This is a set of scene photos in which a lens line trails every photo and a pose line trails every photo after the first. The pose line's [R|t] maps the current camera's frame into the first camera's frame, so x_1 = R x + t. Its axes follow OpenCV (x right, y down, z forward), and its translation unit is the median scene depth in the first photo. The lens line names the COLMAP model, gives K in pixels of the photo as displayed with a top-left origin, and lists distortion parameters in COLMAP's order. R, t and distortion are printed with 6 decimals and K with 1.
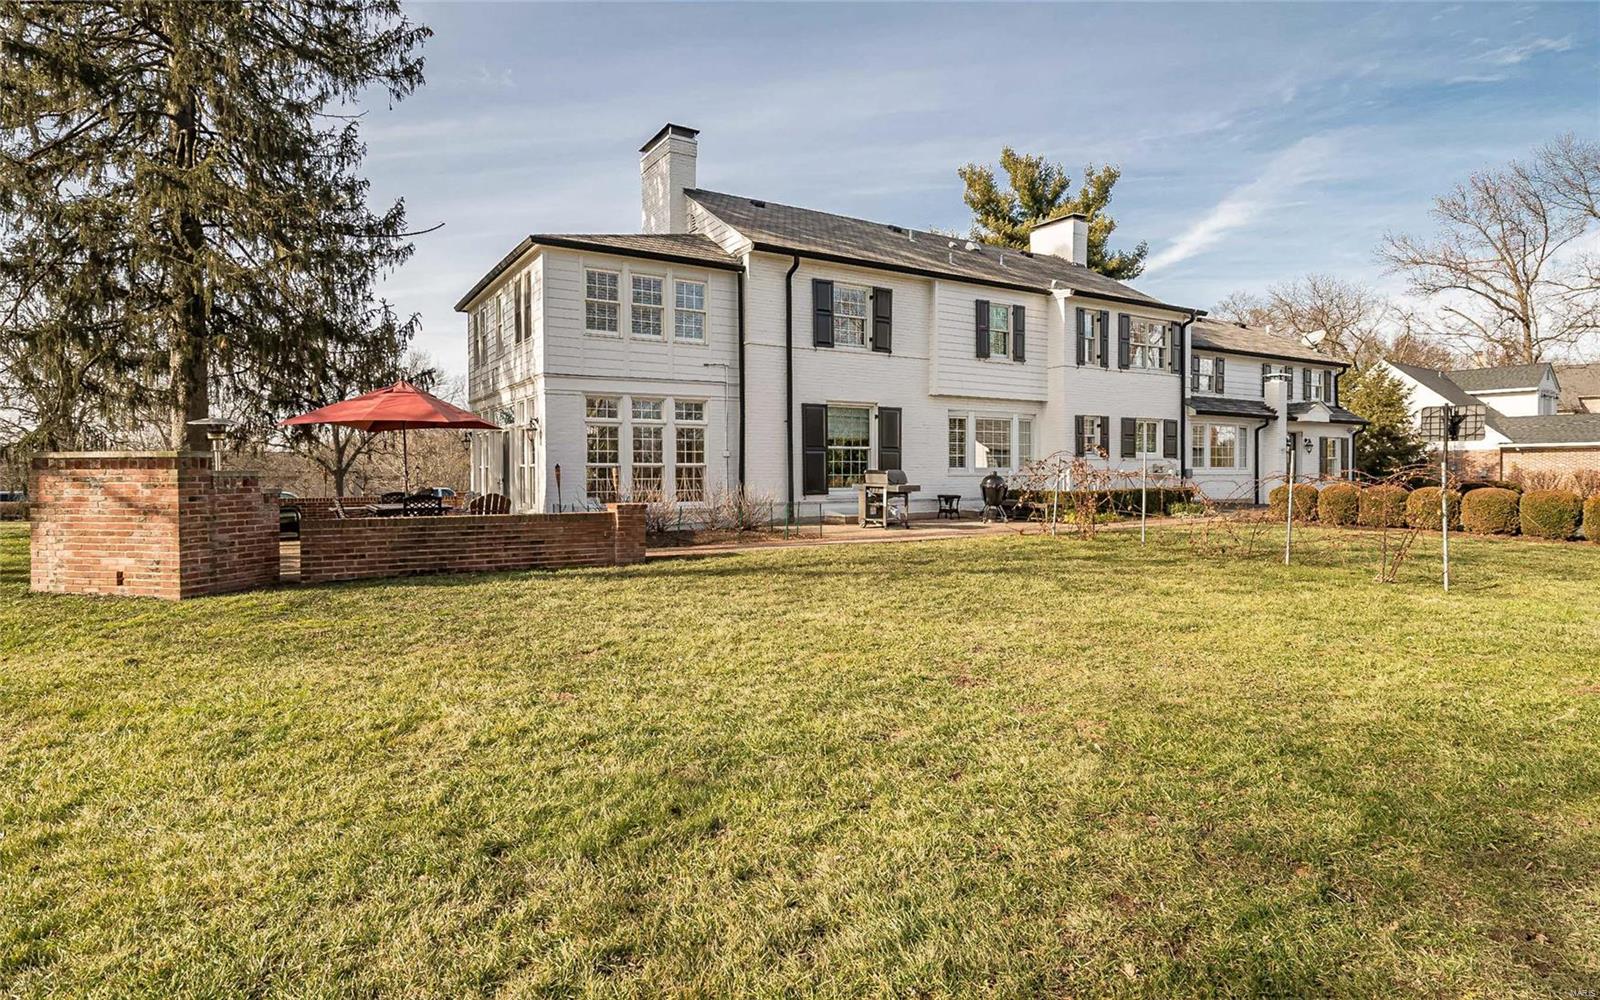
lens RADIAL K [[858.0, 0, 797.9], [0, 858.0, 488.1], [0, 0, 1]] dist [0.006160, 0.001191]
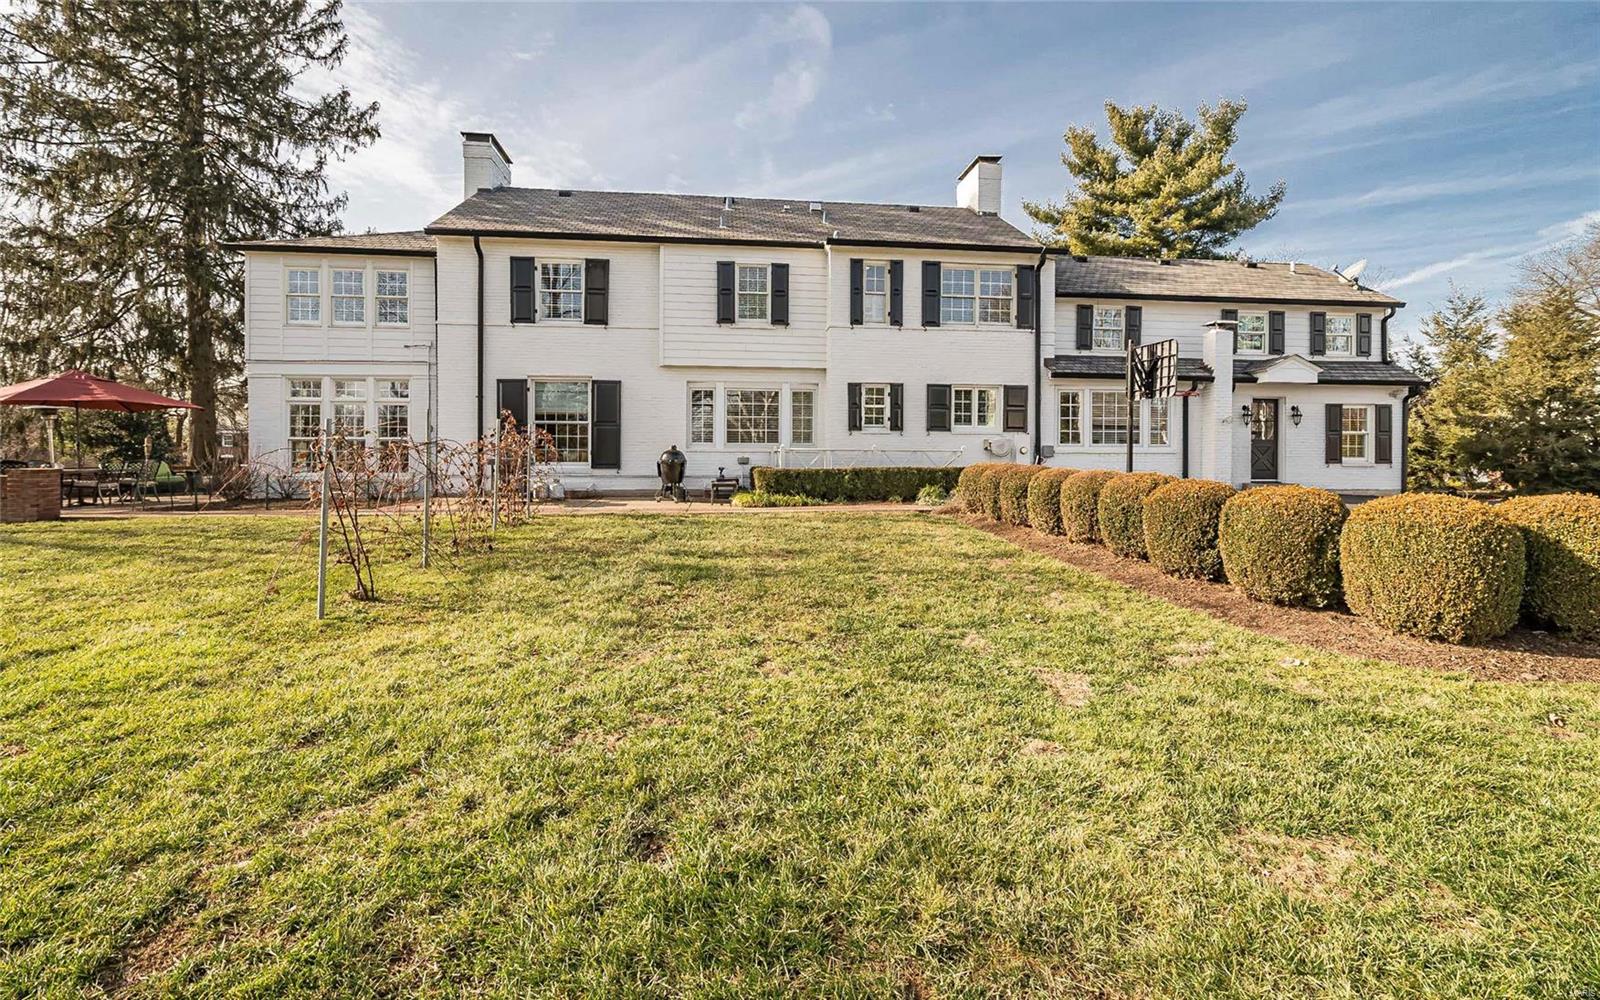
lens RADIAL K [[748.4, 0, 795.6], [0, 748.4, 453.5], [0, 0, 1]] dist [-0.003467, -0.000215]
pose [[0.904200, 0.004440, -0.427086, 0.650496], [-0.014133, 0.999709, -0.019529, 0.002783], [0.426875, 0.023694, 0.904000, 0.319183]]
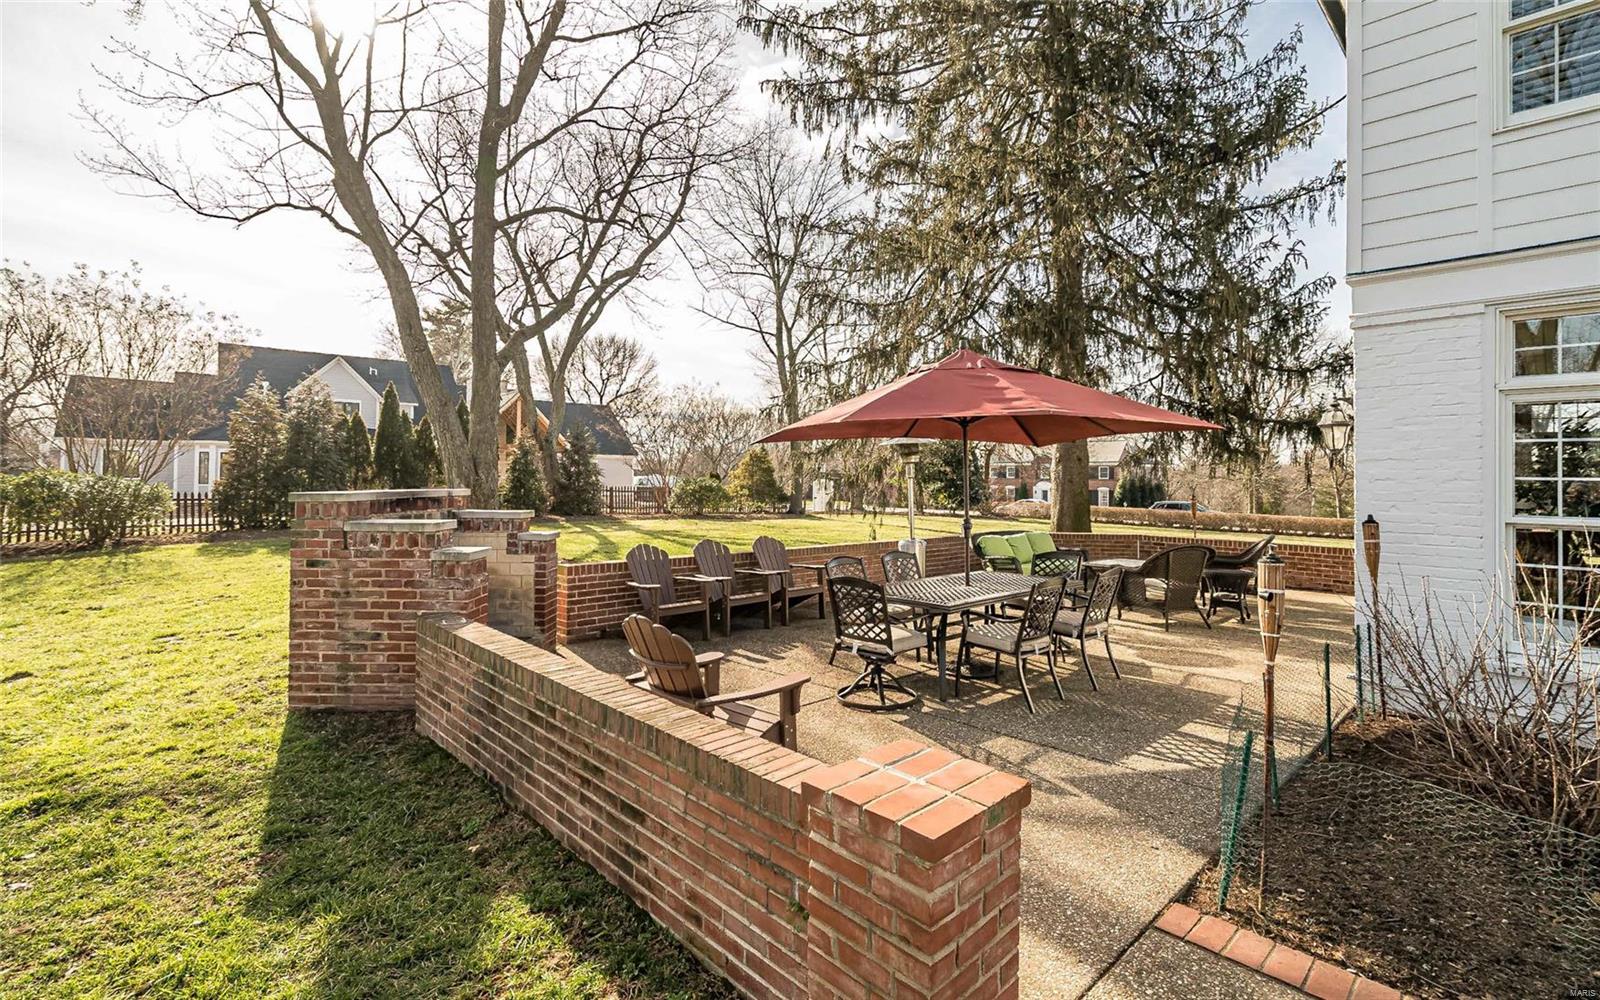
lens RADIAL K [[717.0, 0, 824.3], [0, 717.0, 474.8], [0, 0, 1]] dist [-0.003006, -0.000201]
pose [[0.226856, -0.003094, -0.973923, -0.029733], [-0.029094, 0.999527, -0.009952, -0.027912], [0.973494, 0.030593, 0.226659, 0.560587]]
